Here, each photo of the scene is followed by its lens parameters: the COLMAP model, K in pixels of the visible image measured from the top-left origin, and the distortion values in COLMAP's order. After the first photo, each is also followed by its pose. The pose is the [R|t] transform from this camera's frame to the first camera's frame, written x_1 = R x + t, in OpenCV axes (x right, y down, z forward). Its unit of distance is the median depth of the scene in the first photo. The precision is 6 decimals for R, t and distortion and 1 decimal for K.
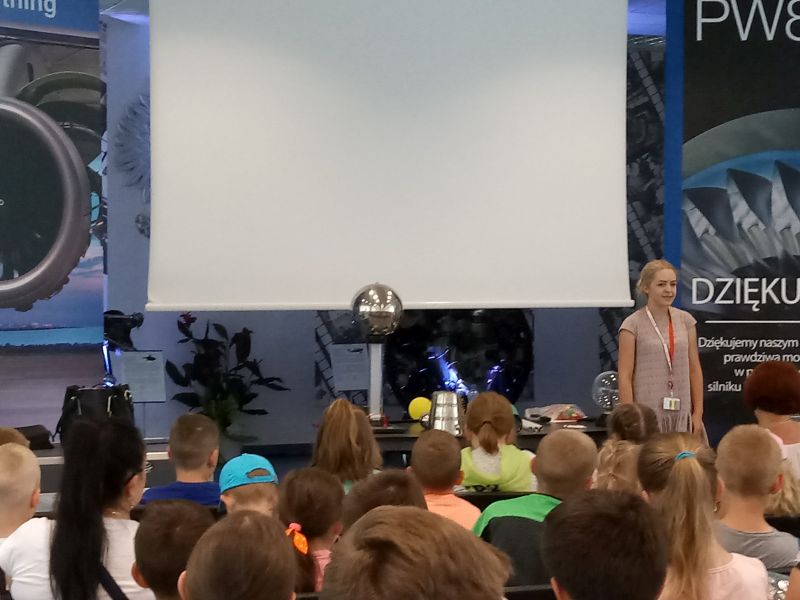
lens RADIAL K [[1975.0, 0, 421.0], [0, 1975.0, 330.5], [0, 0, 1]] dist [0.049547, 0.000000]
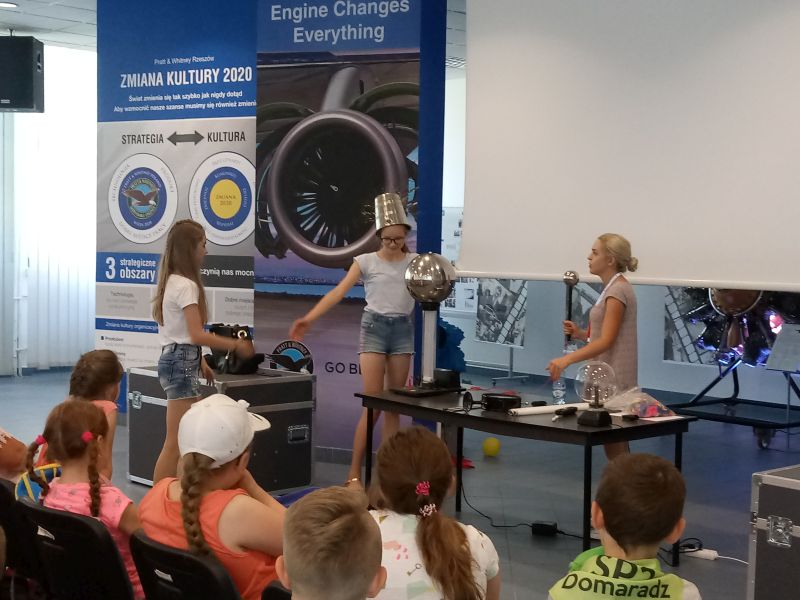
lens RADIAL K [[1236.0, 0, 412.8], [0, 1236.0, 319.0], [0, 0, 1]] dist [0.041238, 0.000000]
pose [[0.309066, 0.061994, -0.949018, 0.577358], [-0.050637, 0.997530, 0.048672, -0.019729], [0.949692, 0.033012, 0.311442, 0.764554]]
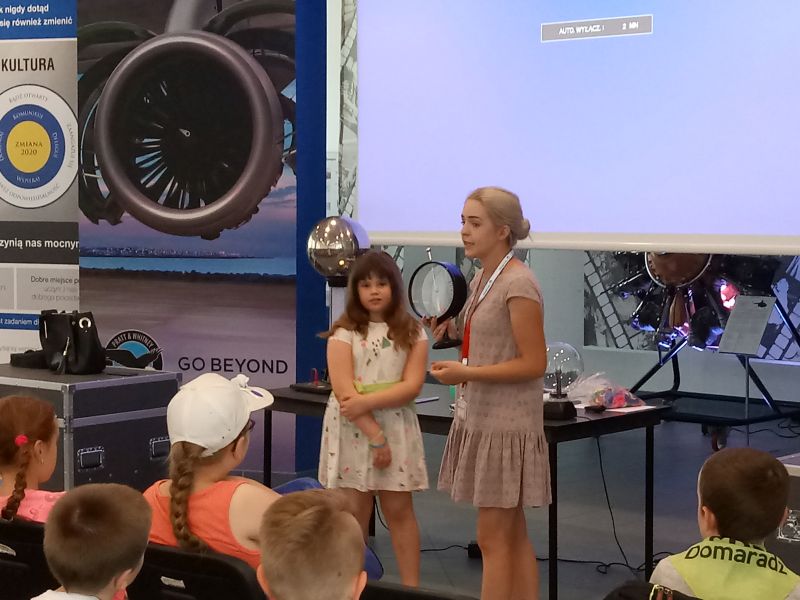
lens RADIAL K [[1733.7, 0, 420.2], [0, 1733.7, 324.7], [0, 0, 1]] dist [0.062907, 0.000000]
pose [[0.439071, 0.065278, -0.896078, 0.636545], [-0.034592, 0.997846, 0.055741, -0.019167], [0.897786, 0.006523, 0.440383, 0.685069]]
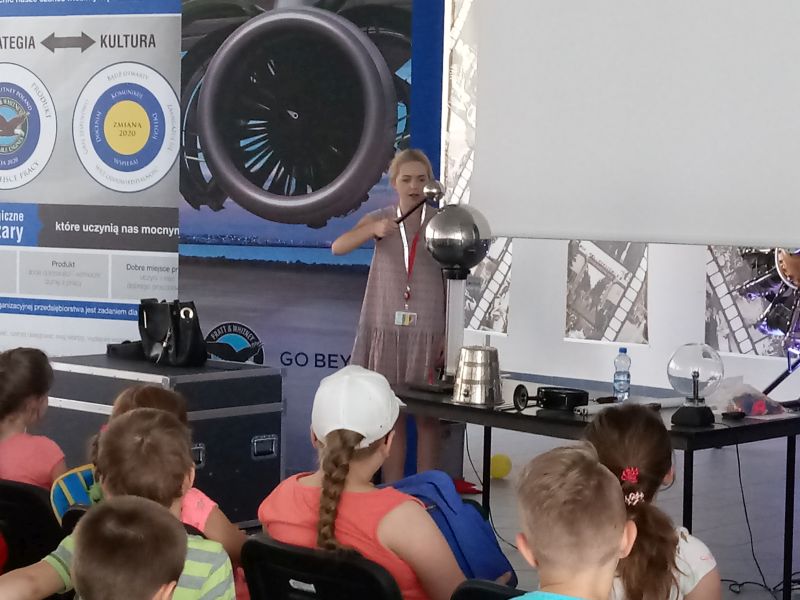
lens RADIAL K [[1823.7, 0, 419.4], [0, 1823.7, 327.3], [0, 0, 1]] dist [0.081143, 0.000000]
pose [[0.392275, 0.074133, -0.916856, 0.623477], [-0.052364, 0.996930, 0.058203, -0.015562], [0.918356, 0.025178, 0.394953, 0.677646]]
